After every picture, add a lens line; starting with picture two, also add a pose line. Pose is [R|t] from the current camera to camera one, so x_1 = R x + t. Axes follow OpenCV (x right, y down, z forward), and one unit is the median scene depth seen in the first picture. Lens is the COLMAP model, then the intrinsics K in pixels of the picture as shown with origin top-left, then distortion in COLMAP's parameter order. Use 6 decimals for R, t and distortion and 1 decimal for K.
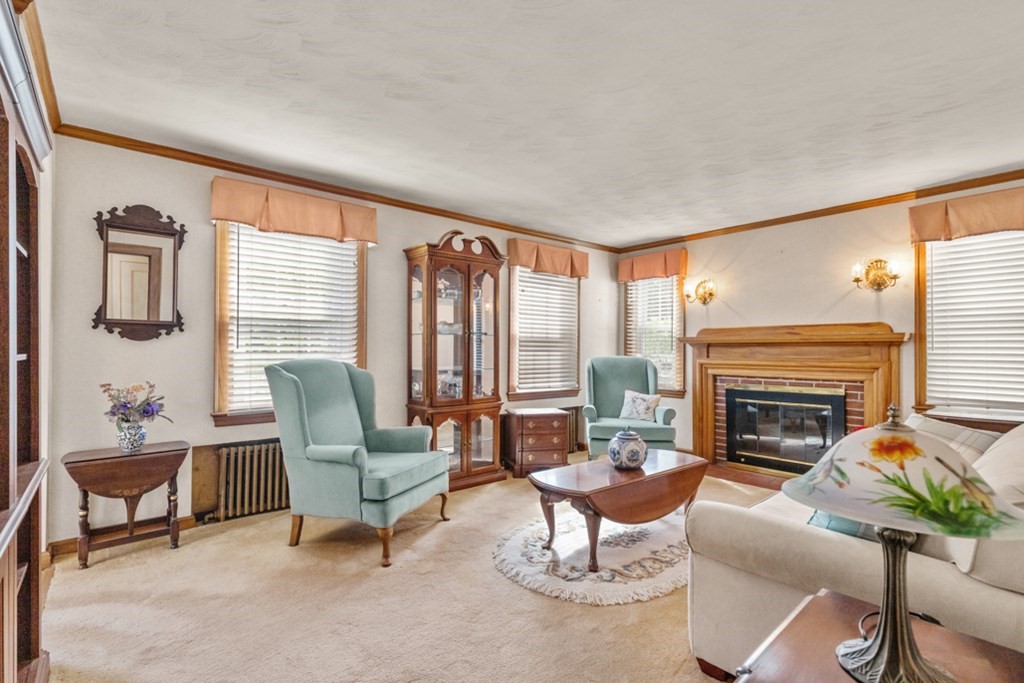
lens RADIAL K [[470.9, 0, 511.0], [0, 470.9, 346.1], [0, 0, 1]] dist [0.007494, -0.000592]
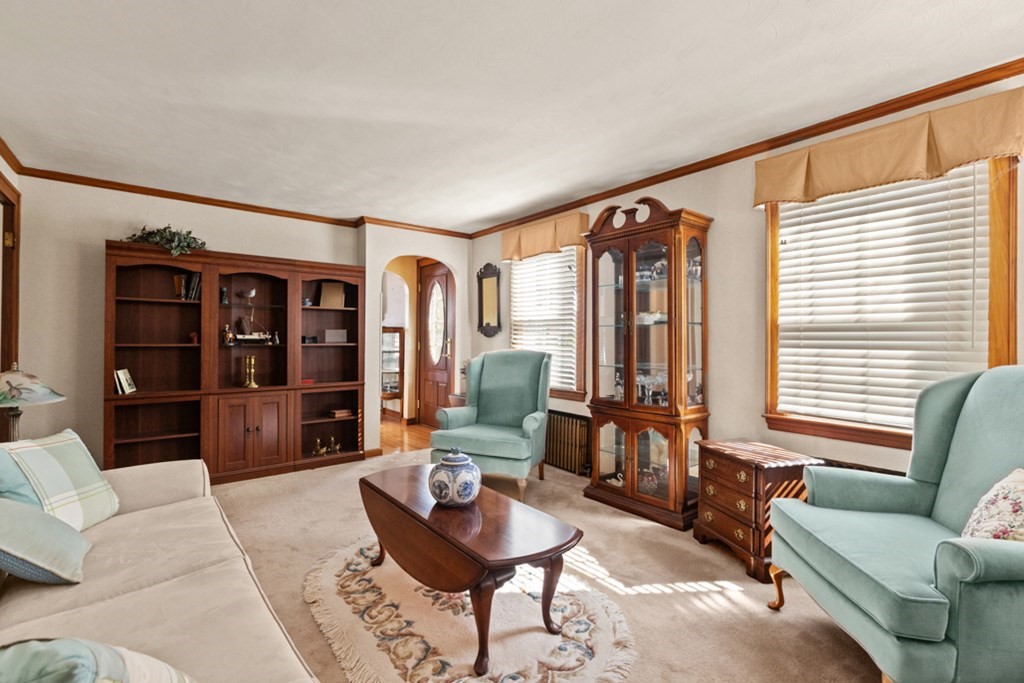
lens RADIAL K [[457.1, 0, 516.0], [0, 457.1, 336.7], [0, 0, 1]] dist [-0.001737, -0.000370]
pose [[-0.006606, -0.012091, -0.999905, 0.917288], [0.000731, 0.999927, -0.012096, 0.007316], [0.999978, -0.000811, -0.006596, 1.048726]]
